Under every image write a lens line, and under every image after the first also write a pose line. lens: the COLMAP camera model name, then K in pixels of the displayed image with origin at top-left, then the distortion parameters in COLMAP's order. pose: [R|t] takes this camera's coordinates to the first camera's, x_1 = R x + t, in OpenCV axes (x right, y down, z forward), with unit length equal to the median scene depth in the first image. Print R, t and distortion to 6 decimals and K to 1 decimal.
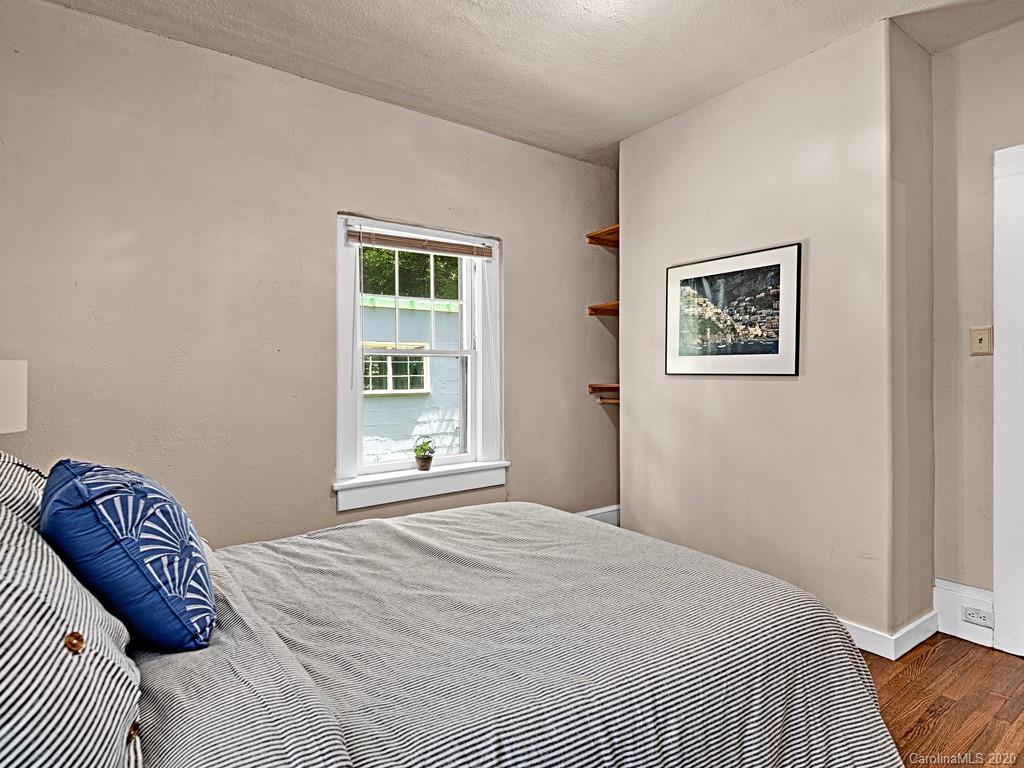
lens RADIAL K [[569.5, 0, 512.0], [0, 569.5, 384.0], [0, 0, 1]] dist [0.002546, 0.000173]
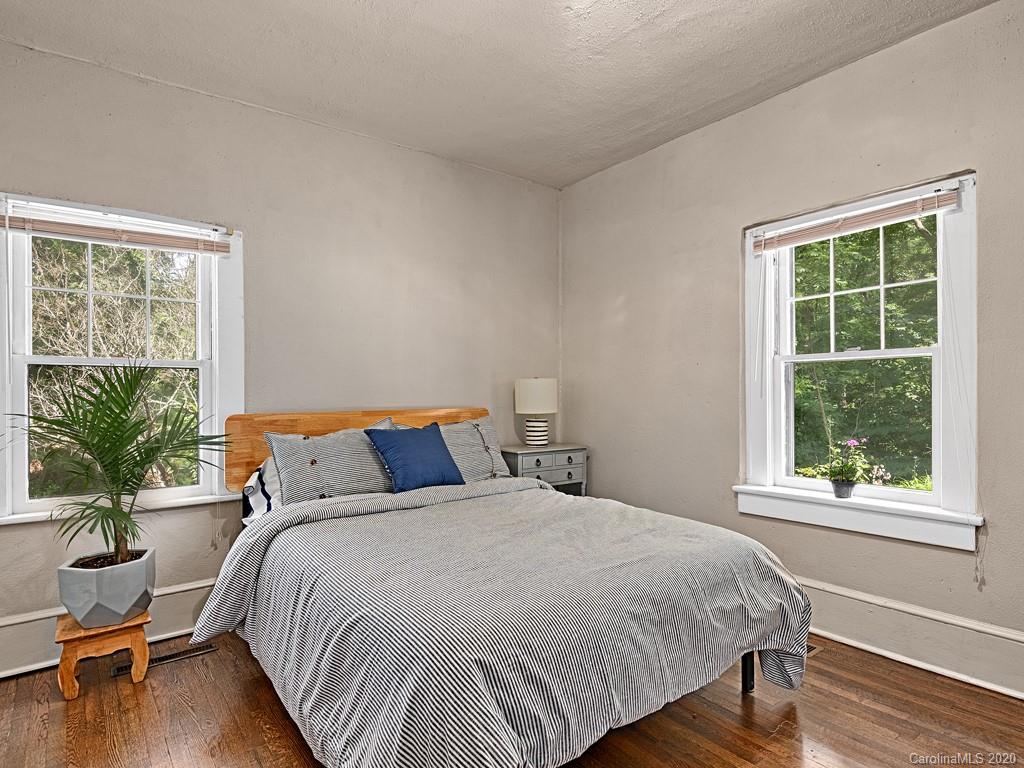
lens RADIAL K [[569.5, 0, 512.0], [0, 569.5, 384.0], [0, 0, 1]] dist [0.002546, 0.000173]
pose [[-0.002510, 0.002012, -0.999995, 0.732078], [0.002743, 0.999994, 0.002005, -0.018032], [0.999993, -0.002738, -0.002516, 0.564043]]
